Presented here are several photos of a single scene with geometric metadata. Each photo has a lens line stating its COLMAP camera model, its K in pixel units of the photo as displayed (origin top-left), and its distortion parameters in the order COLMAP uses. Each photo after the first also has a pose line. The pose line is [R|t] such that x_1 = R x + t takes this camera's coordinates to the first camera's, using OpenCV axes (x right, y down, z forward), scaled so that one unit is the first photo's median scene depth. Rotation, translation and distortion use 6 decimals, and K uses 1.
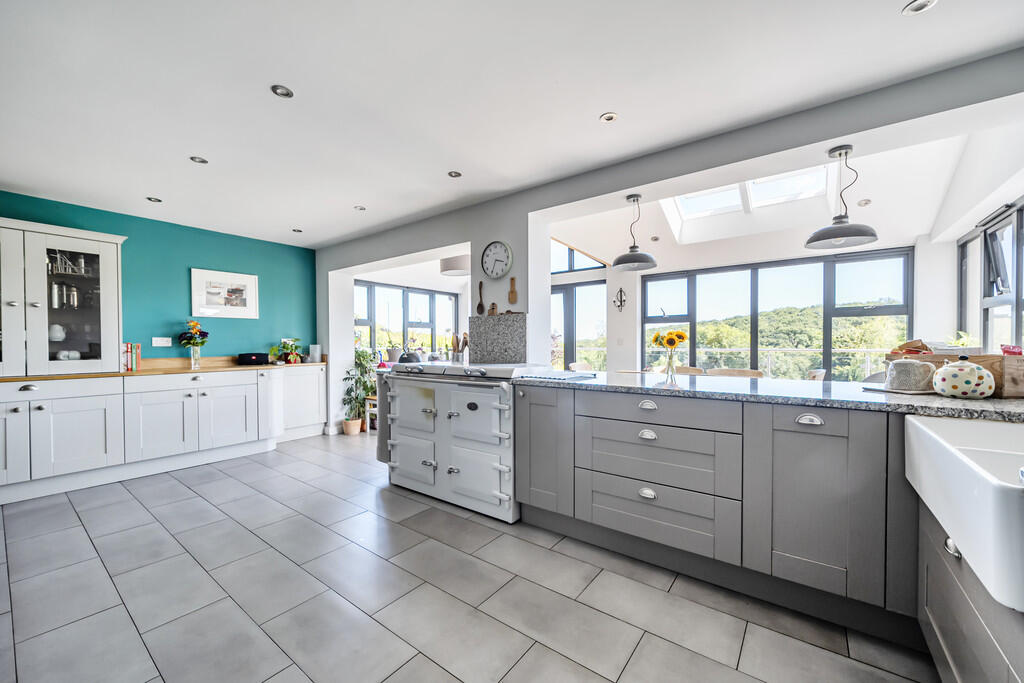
lens RADIAL K [[401.8, 0, 507.0], [0, 401.8, 348.6], [0, 0, 1]] dist [0.004268, 0.000093]
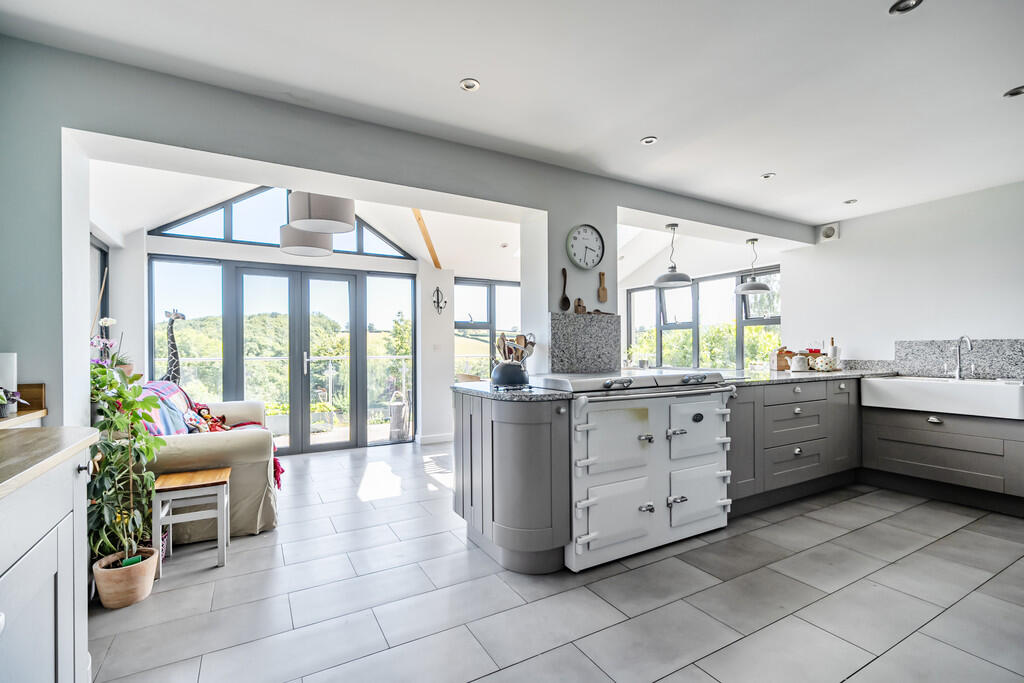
lens RADIAL K [[448.7, 0, 505.3], [0, 448.7, 346.7], [0, 0, 1]] dist [0.001382, 0.002266]
pose [[0.397795, 0.006945, 0.917448, -0.939548], [0.015767, 0.999772, -0.014404, -0.005604], [-0.917339, 0.020195, 0.397595, 0.793083]]
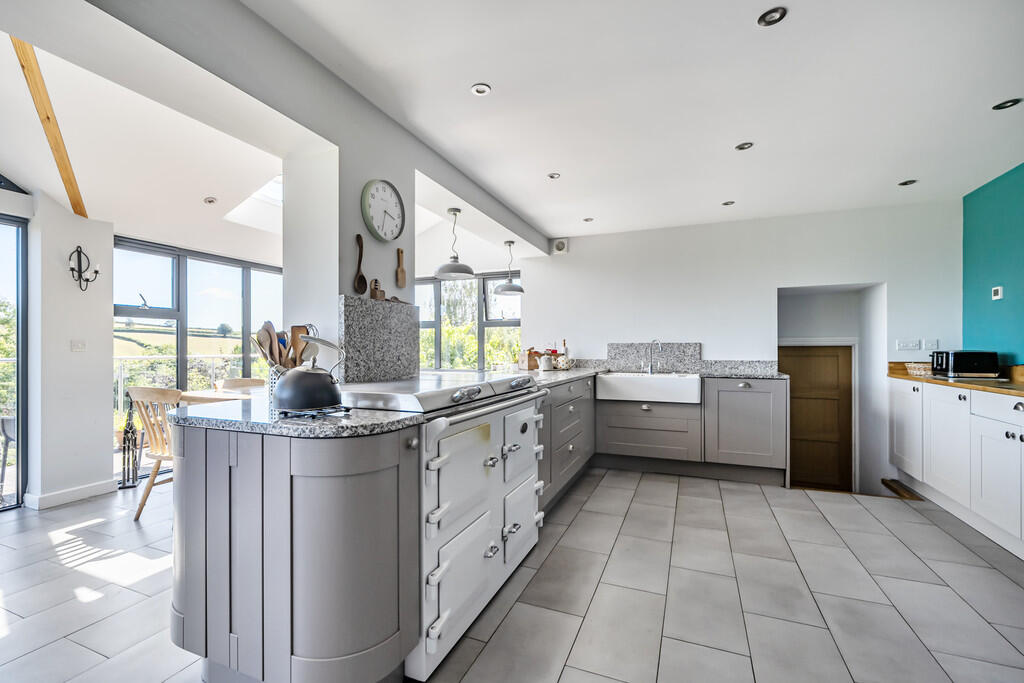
lens RADIAL K [[448.7, 0, 497.9], [0, 448.7, 347.1], [0, 0, 1]] dist [0.001382, 0.002266]
pose [[-0.240748, 0.007651, 0.970558, -0.734941], [0.014227, 0.999889, -0.004354, -0.008054], [-0.970483, 0.012760, -0.240830, 1.004137]]
